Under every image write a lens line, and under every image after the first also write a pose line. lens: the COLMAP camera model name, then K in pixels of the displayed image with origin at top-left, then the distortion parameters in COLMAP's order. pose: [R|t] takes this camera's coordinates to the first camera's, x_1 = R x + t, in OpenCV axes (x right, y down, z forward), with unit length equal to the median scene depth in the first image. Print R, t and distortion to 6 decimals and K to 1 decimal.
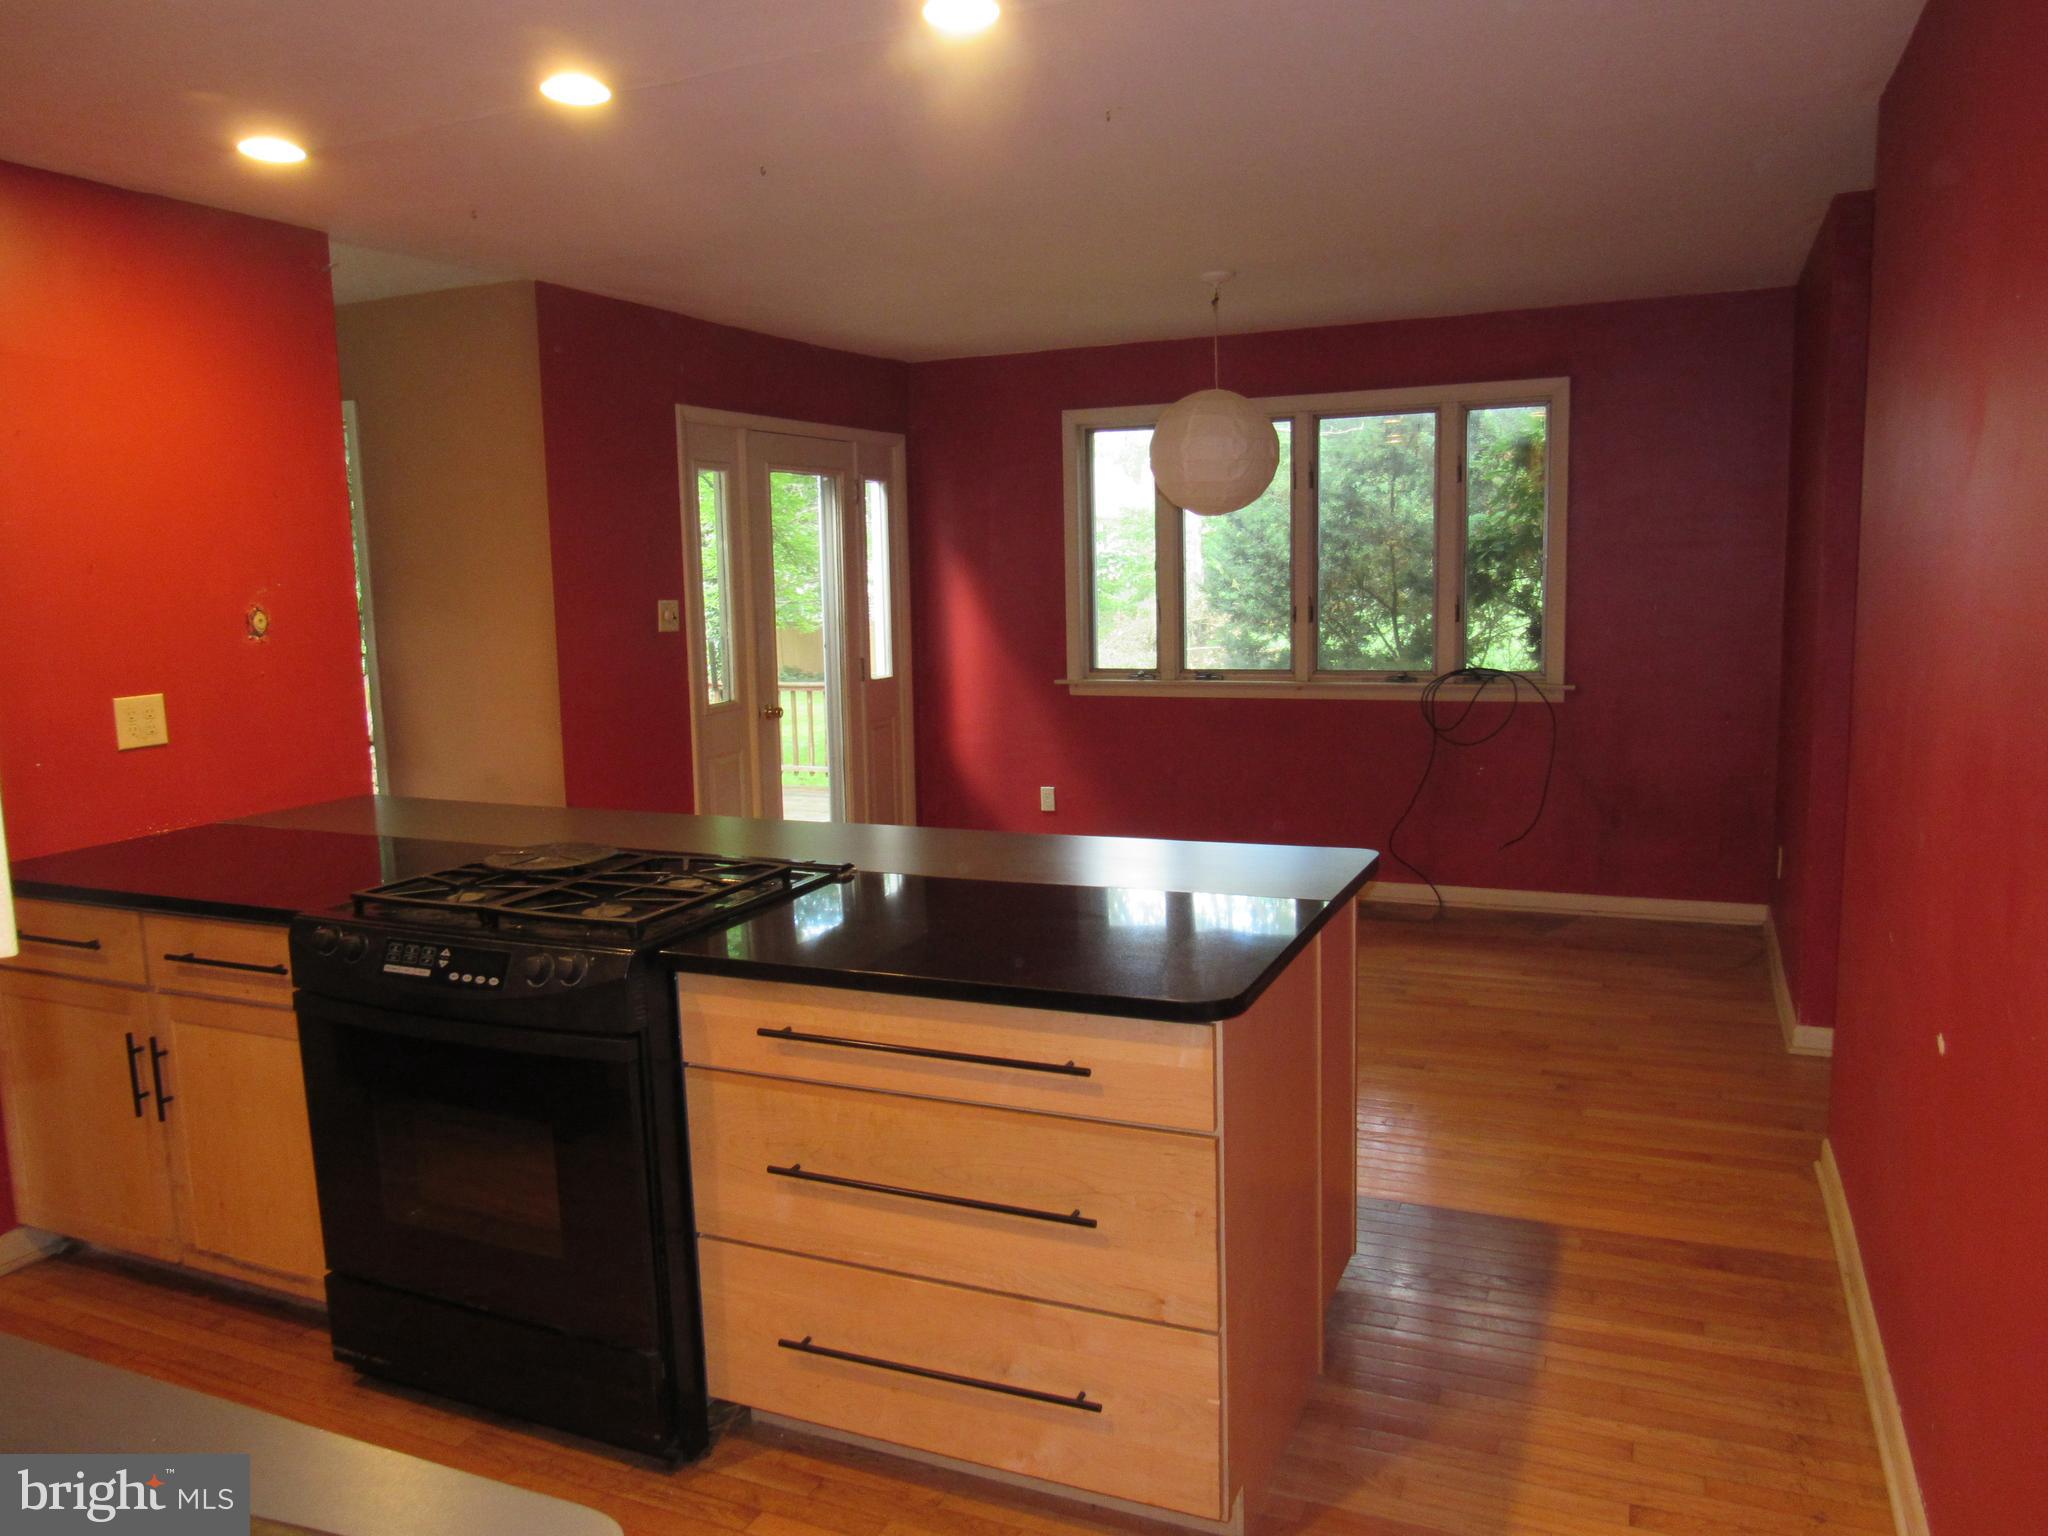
lens RADIAL K [[1471.3, 0, 1024.0], [0, 1471.3, 768.0], [0, 0, 1]] dist [-0.018959, 0.001551]
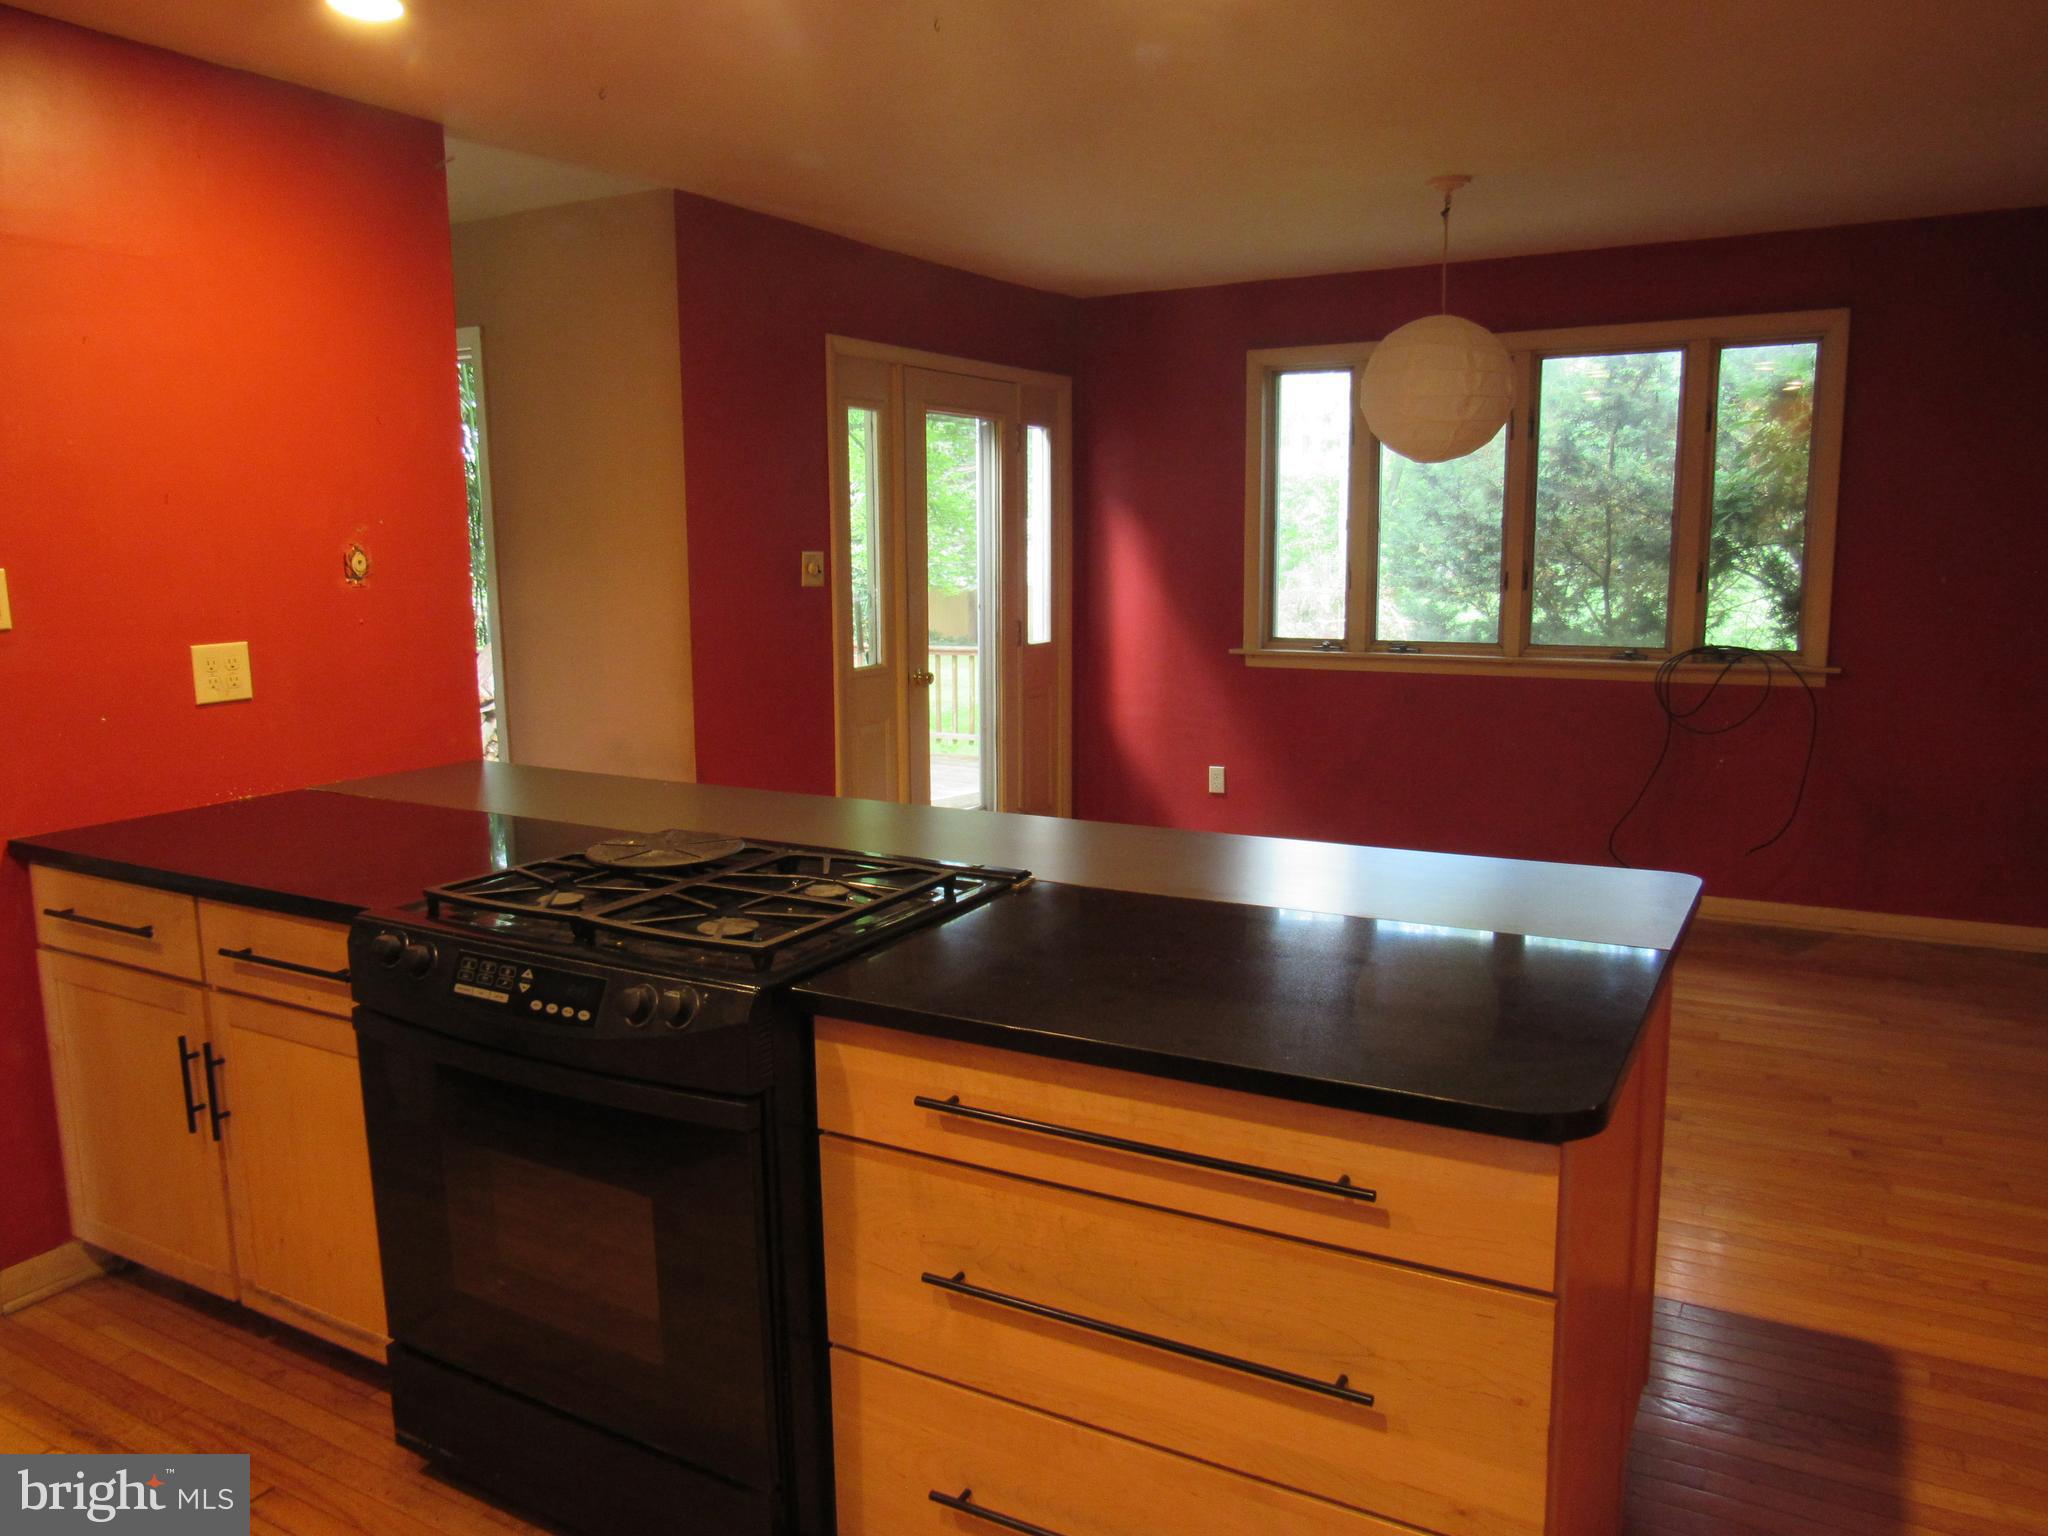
lens RADIAL K [[1476.8, 0, 1024.0], [0, 1476.8, 768.0], [0, 0, 1]] dist [-0.002459, -0.000417]
pose [[0.995352, 0.028810, -0.091889, -0.034634], [-0.026821, 0.999380, 0.022805, -0.007118], [0.092489, -0.020234, 0.995508, 0.142795]]
